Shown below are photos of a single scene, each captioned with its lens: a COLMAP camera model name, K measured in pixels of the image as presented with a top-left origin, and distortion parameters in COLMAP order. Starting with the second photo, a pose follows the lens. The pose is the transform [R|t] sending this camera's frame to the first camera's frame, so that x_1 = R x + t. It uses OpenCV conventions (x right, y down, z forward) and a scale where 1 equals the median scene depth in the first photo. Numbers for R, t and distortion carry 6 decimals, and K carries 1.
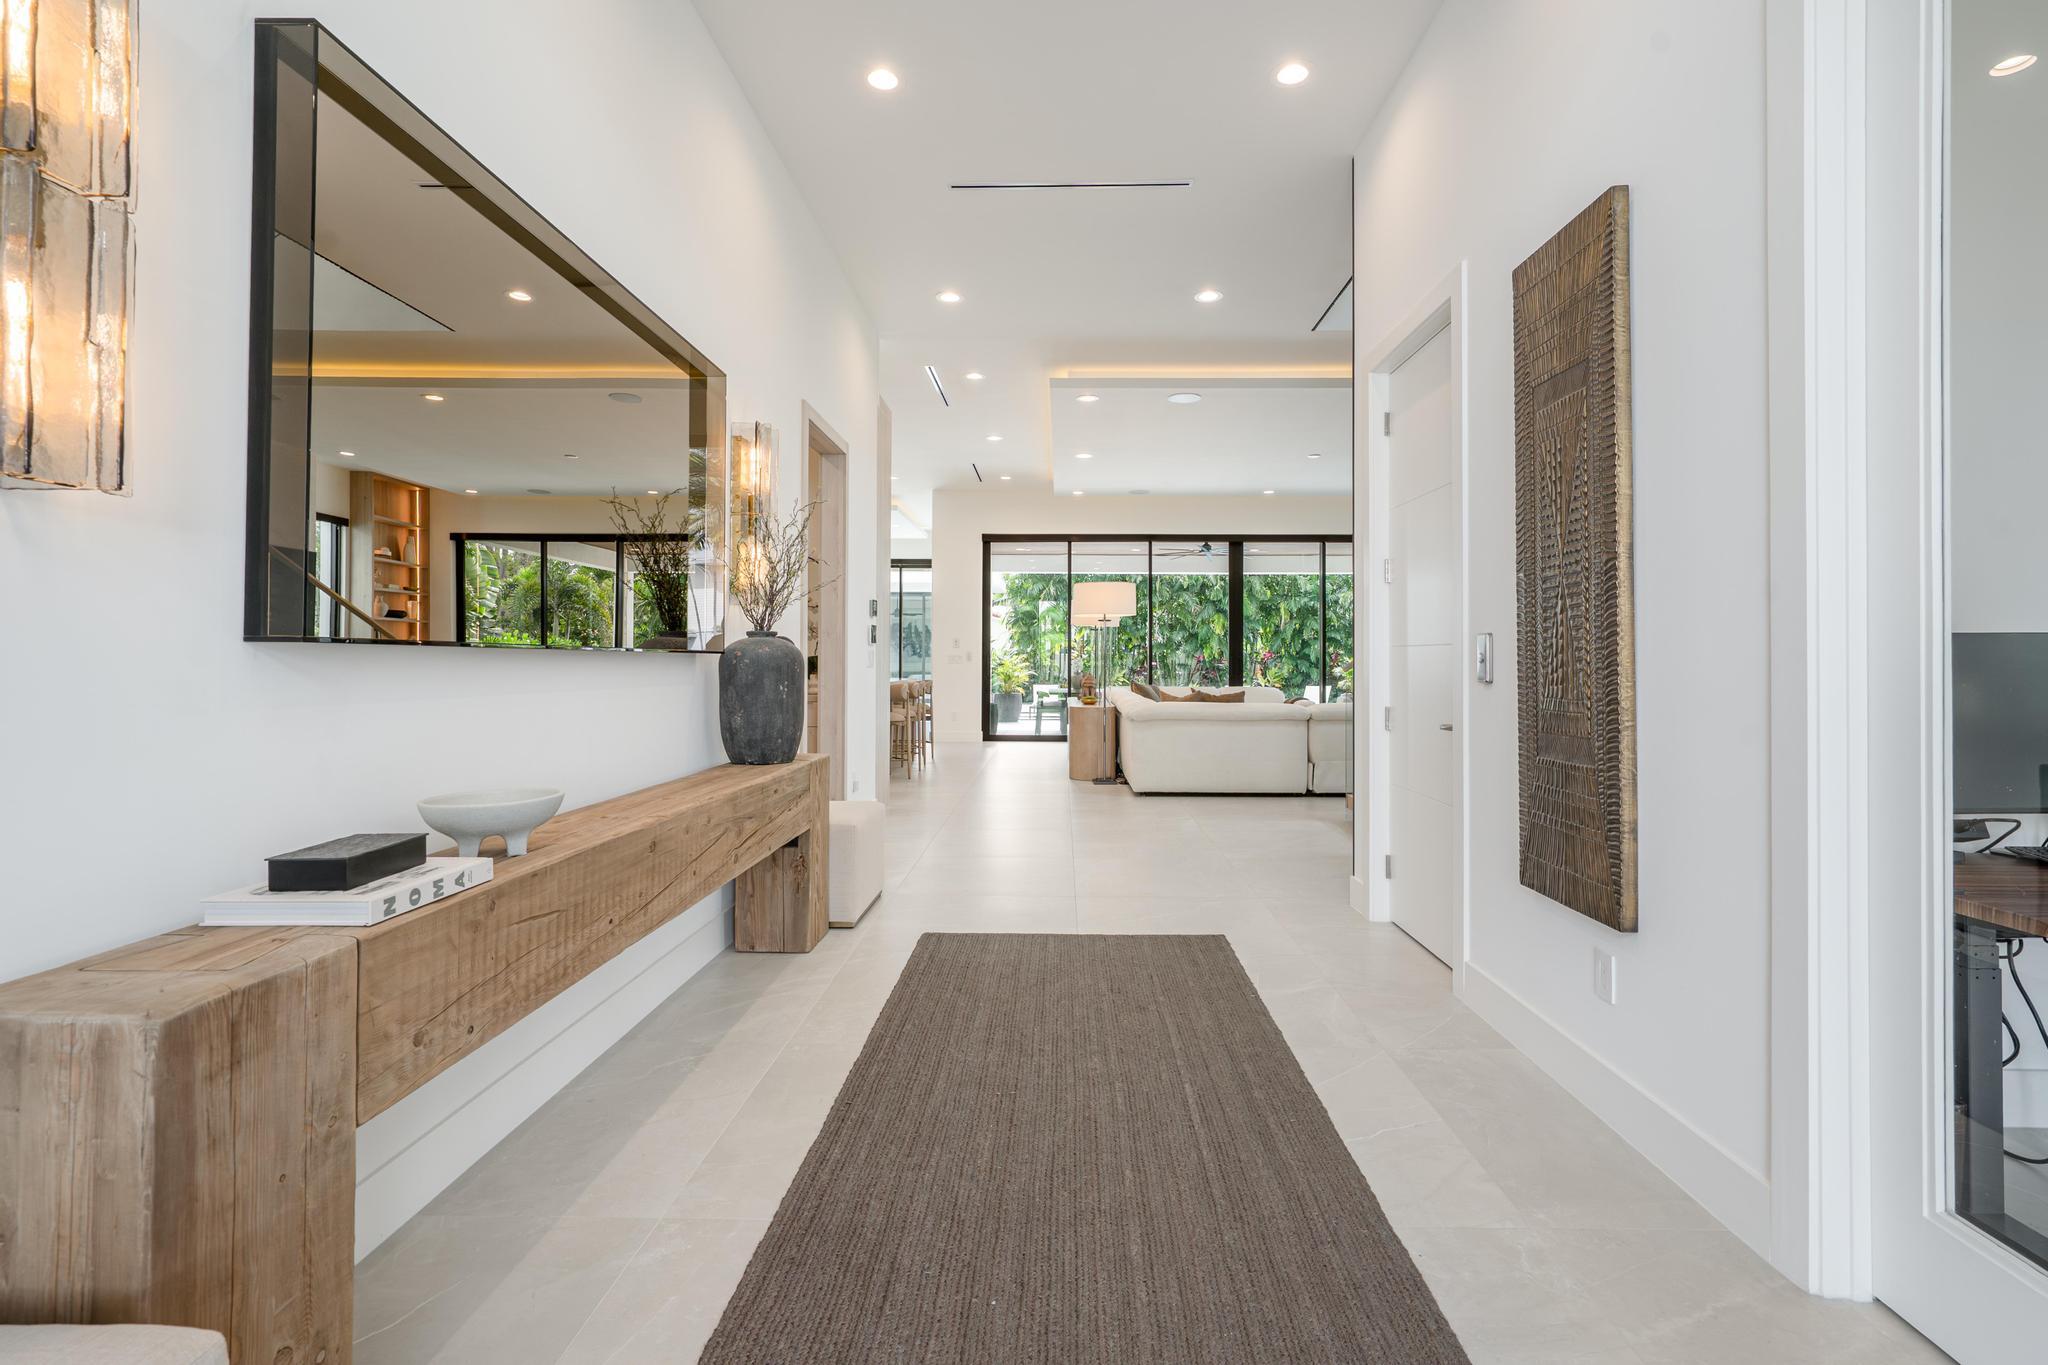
lens RADIAL K [[919.5, 0, 1023.3], [0, 919.5, 686.9], [0, 0, 1]] dist [-0.000595, 0.000484]
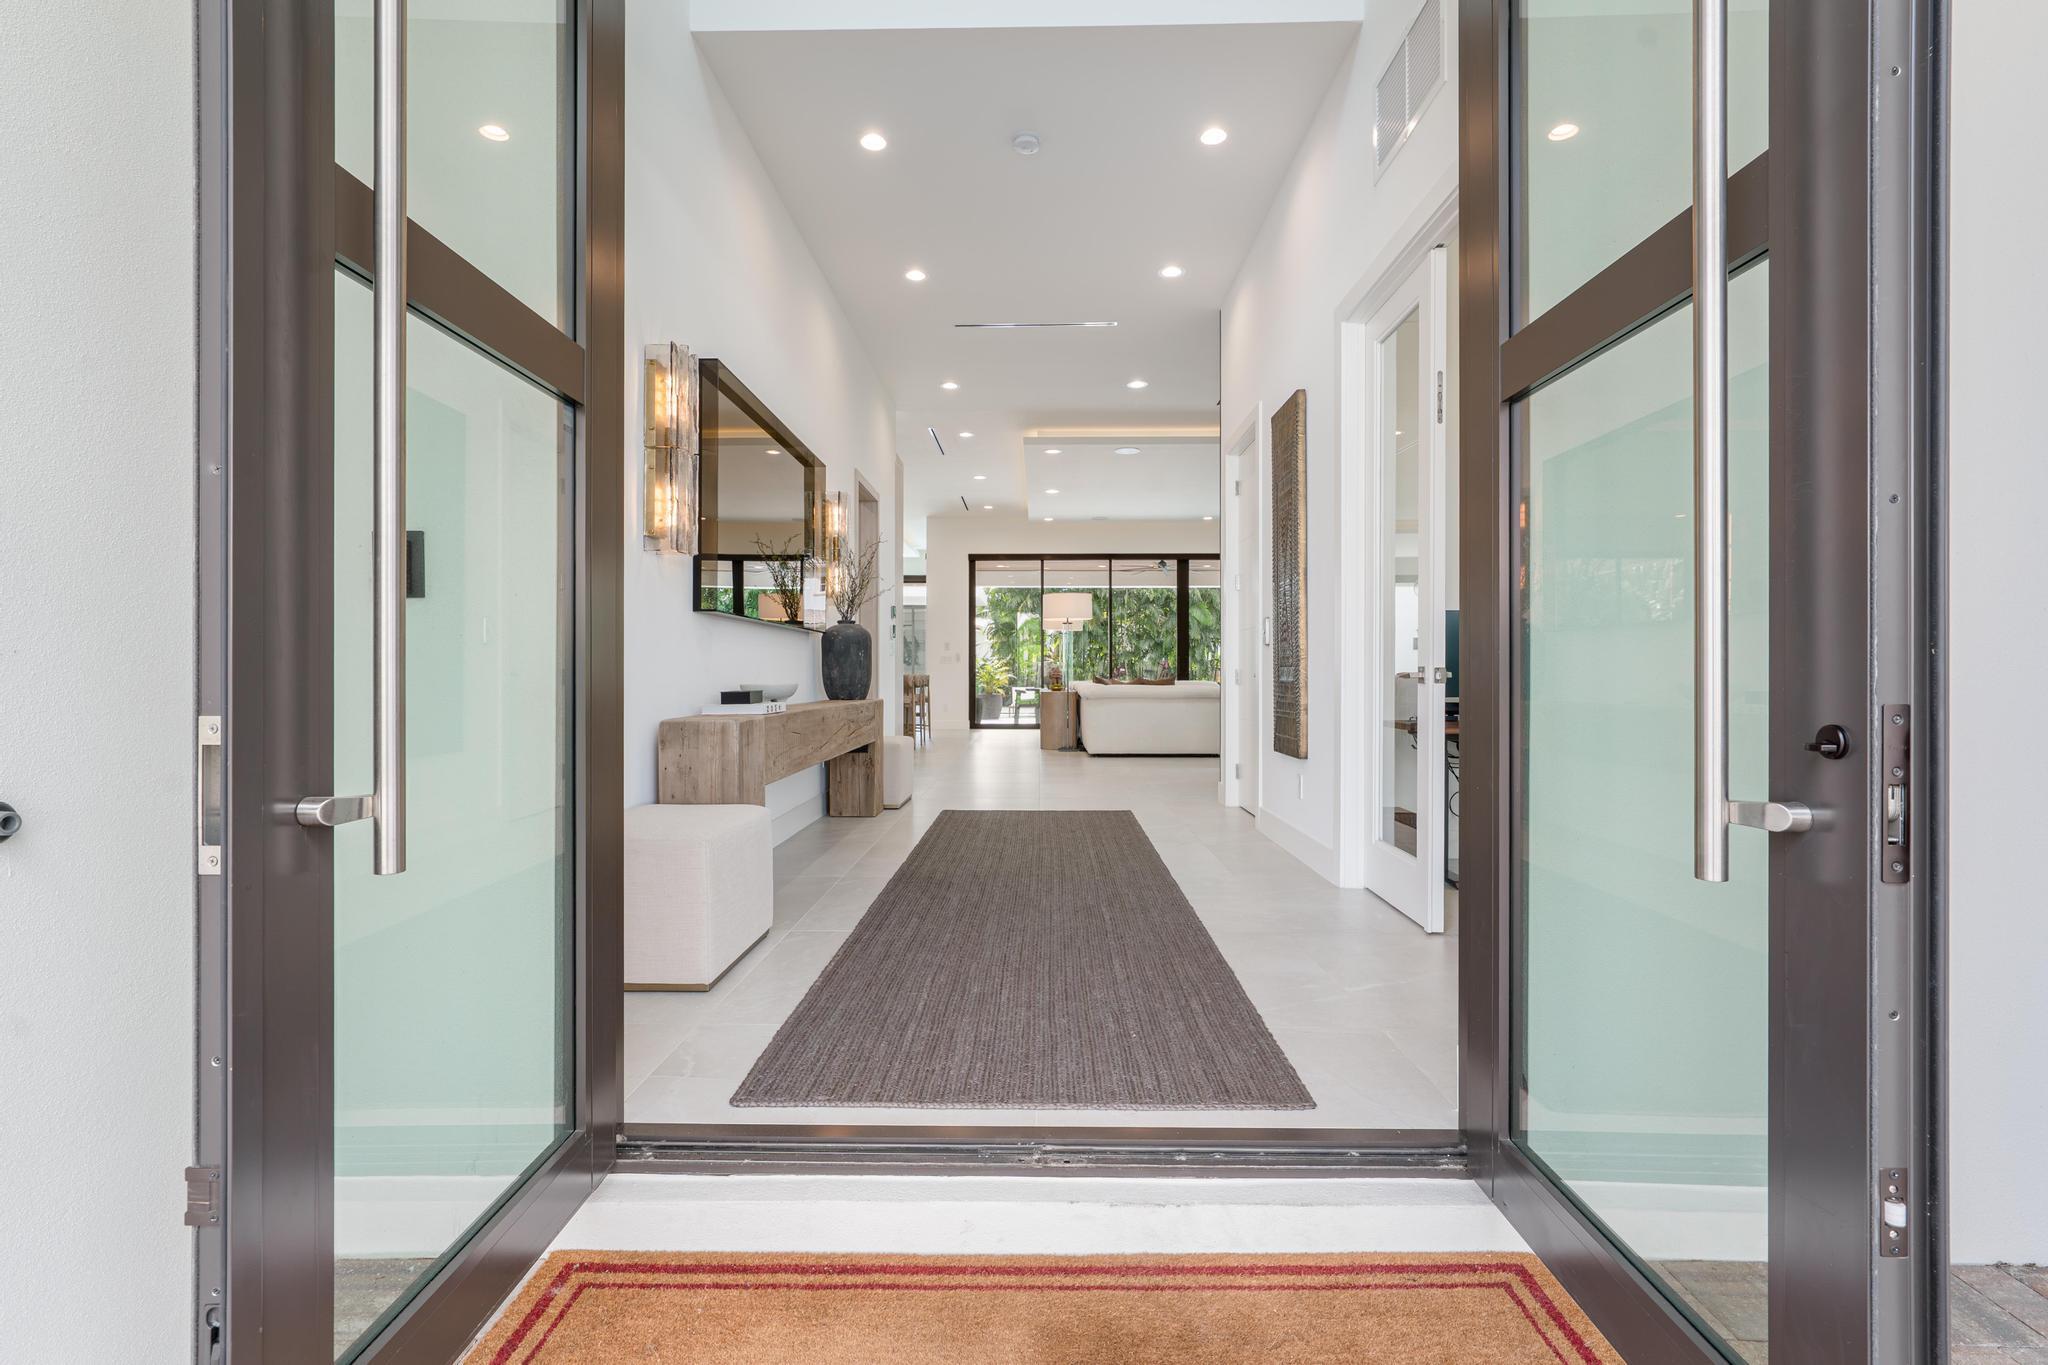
lens RADIAL K [[884.3, 0, 1003.9], [0, 884.3, 712.3], [0, 0, 1]] dist [-0.000461, 0.000070]
pose [[0.999992, -0.003931, 0.001041, -0.001139], [0.003913, 0.999857, 0.016477, 0.021961], [-0.001106, -0.016473, 0.999864, -0.163777]]
